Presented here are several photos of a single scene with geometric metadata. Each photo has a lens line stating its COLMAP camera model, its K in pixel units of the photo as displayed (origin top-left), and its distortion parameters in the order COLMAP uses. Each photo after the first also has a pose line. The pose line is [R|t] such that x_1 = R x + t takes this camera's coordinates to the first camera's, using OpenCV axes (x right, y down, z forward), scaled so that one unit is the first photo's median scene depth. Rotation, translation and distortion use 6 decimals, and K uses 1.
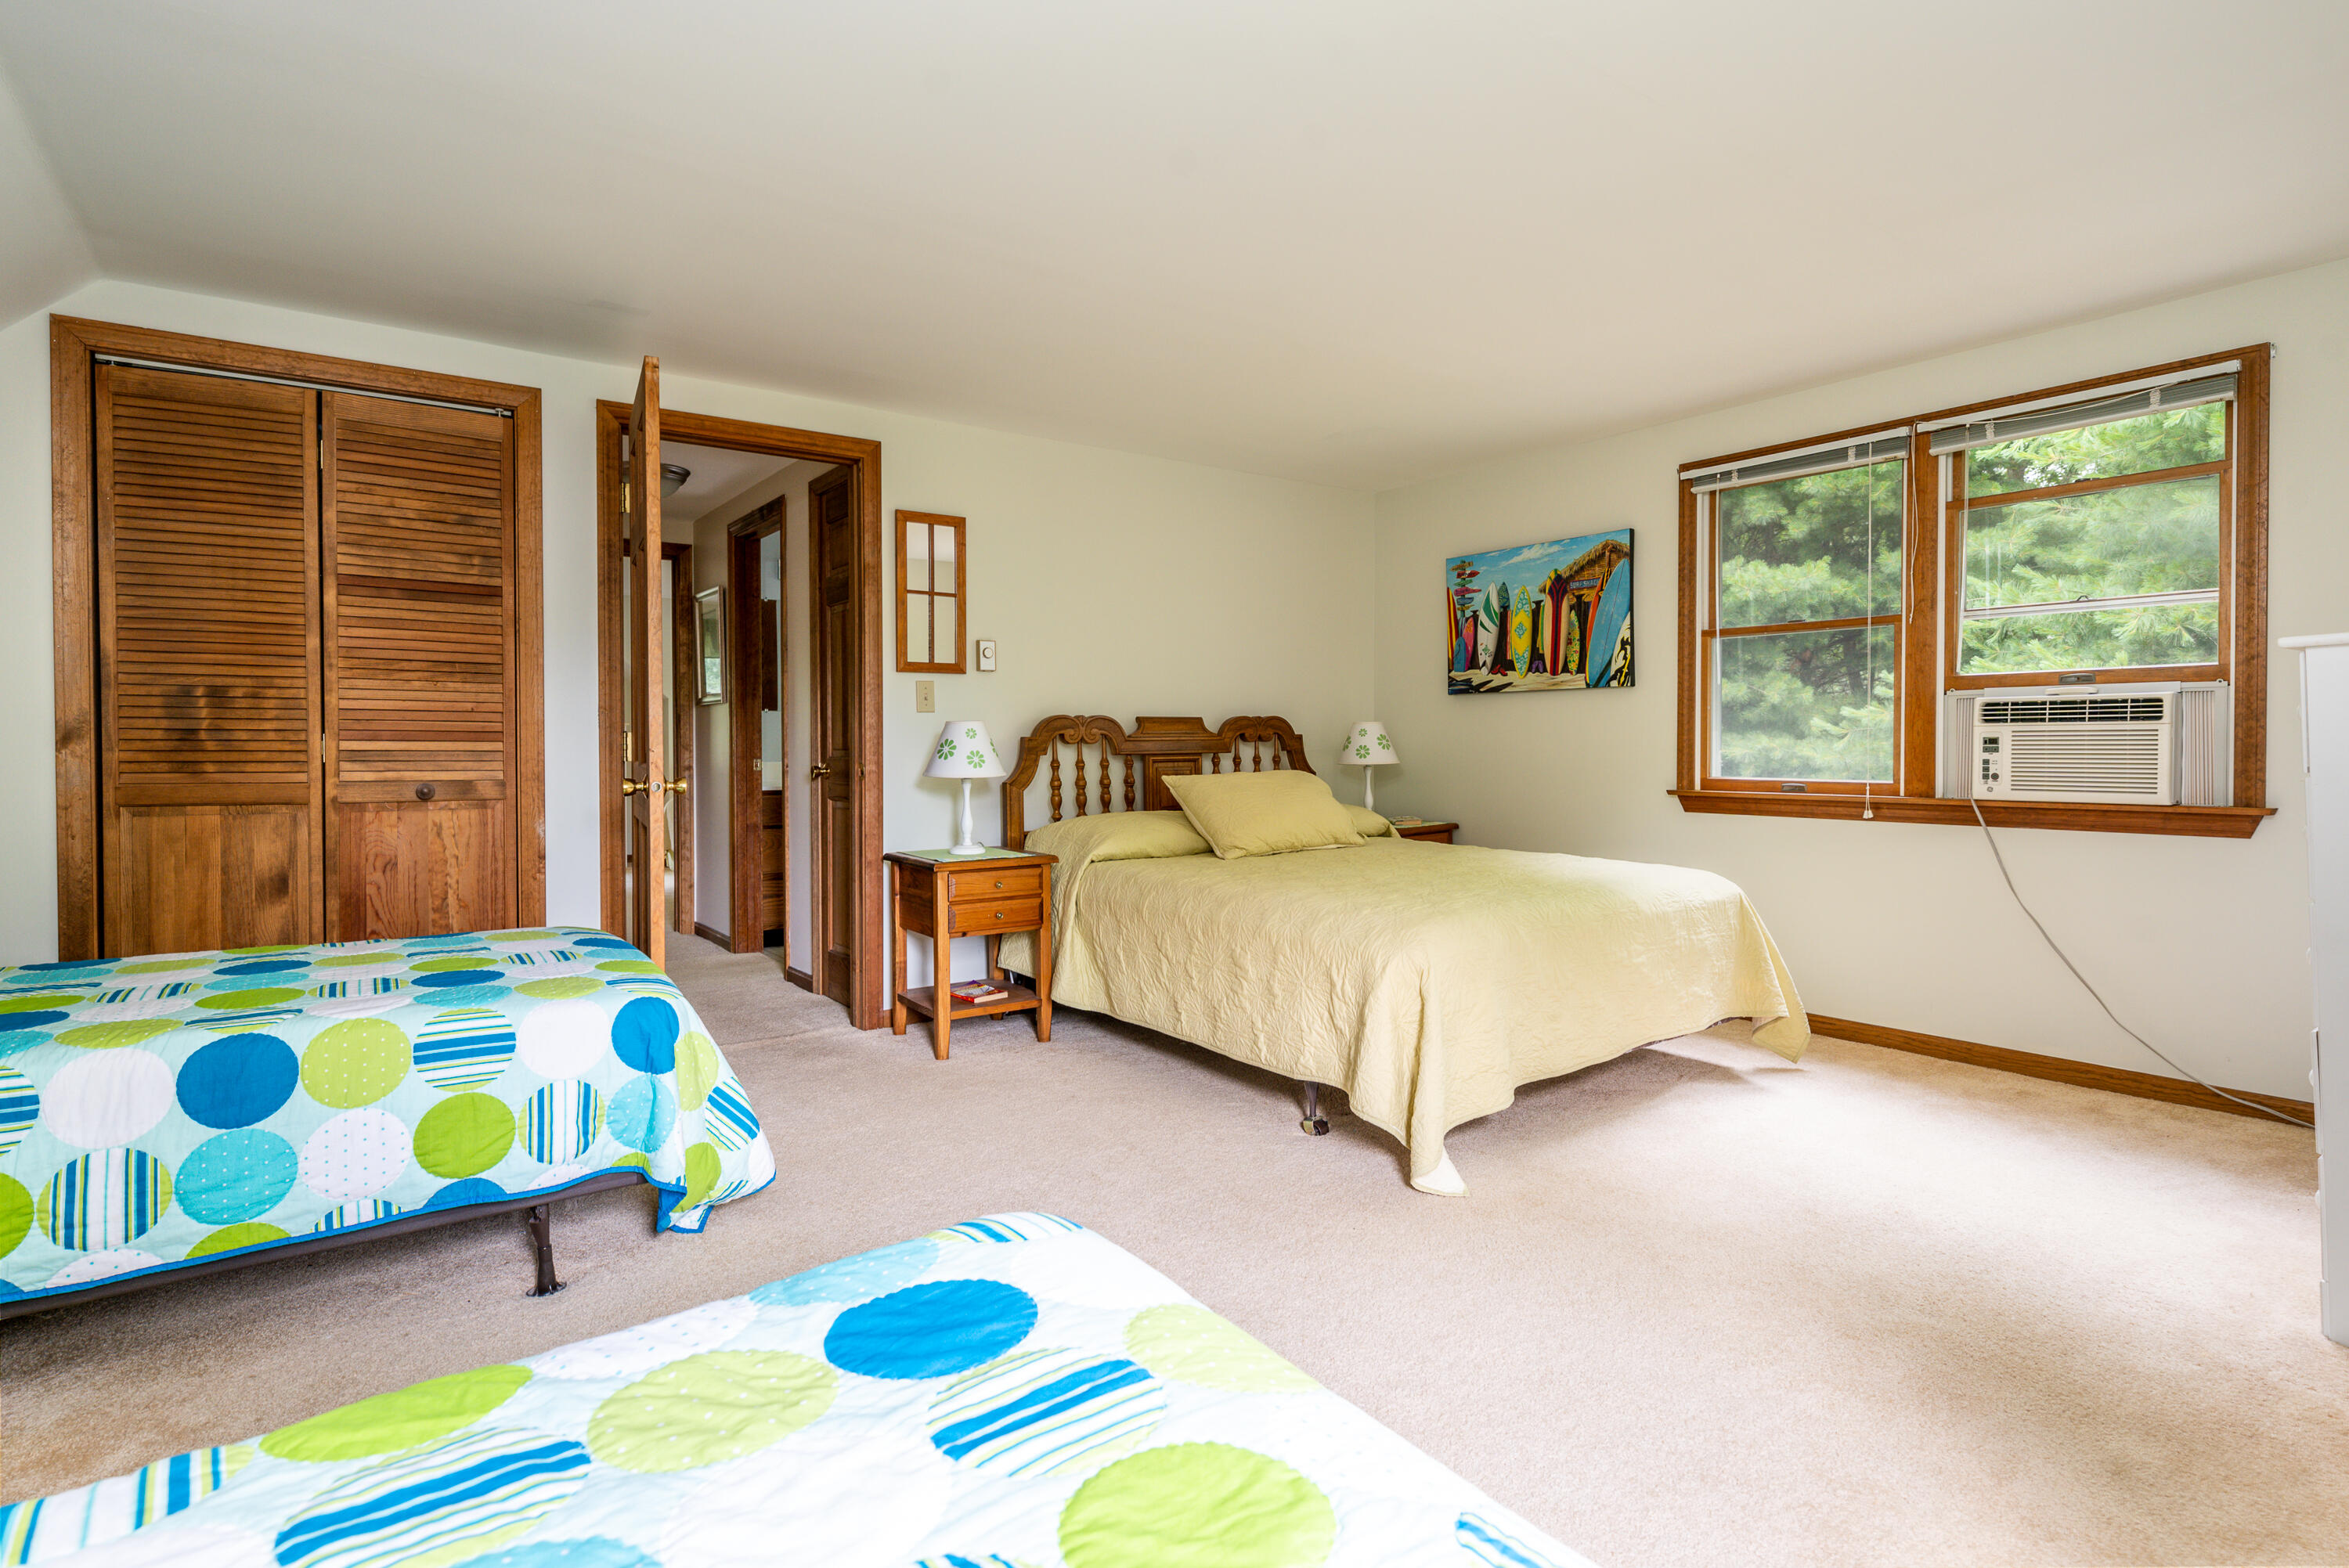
lens RADIAL K [[1202.1, 0, 1173.0], [0, 1202.1, 729.3], [0, 0, 1]] dist [-0.002196, -0.000432]
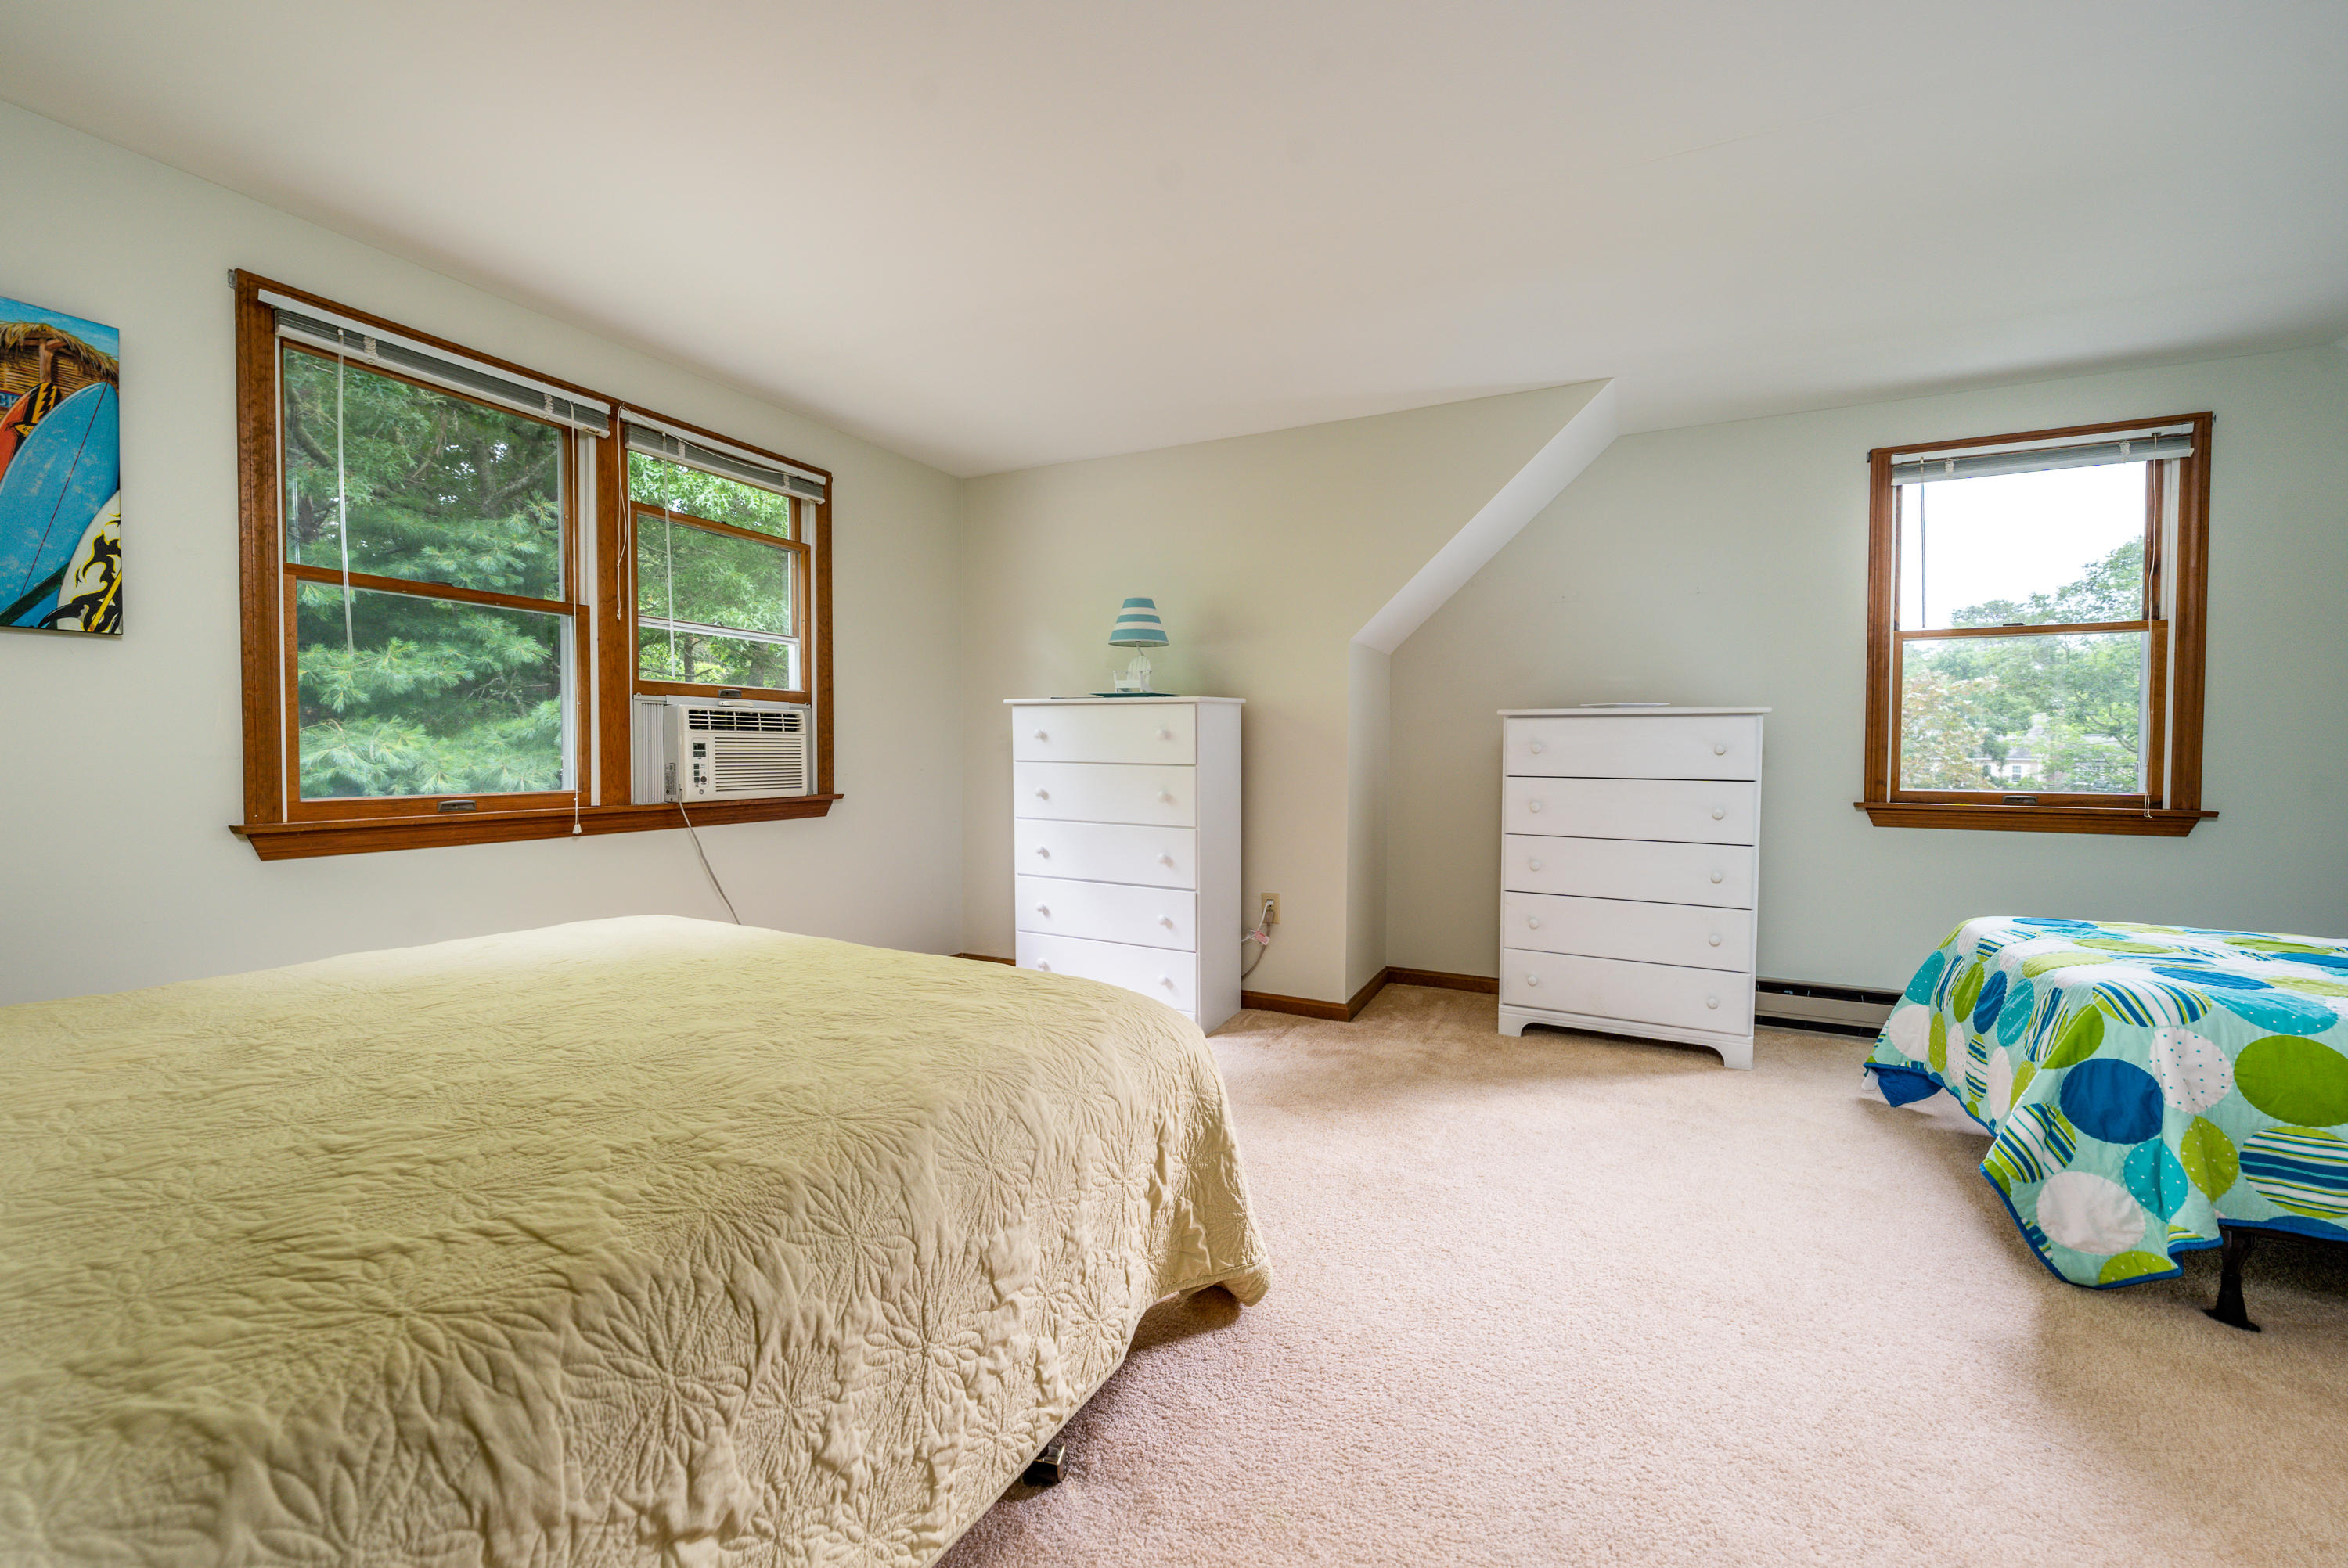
lens RADIAL K [[903.4, 0, 1181.4], [0, 903.4, 770.6], [0, 0, 1]] dist [0.000636, 0.000013]
pose [[-0.449889, -0.015347, 0.892952, -0.222077], [-0.010769, 0.999873, 0.011759, 0.016937], [-0.893019, -0.004326, -0.449997, 0.963541]]
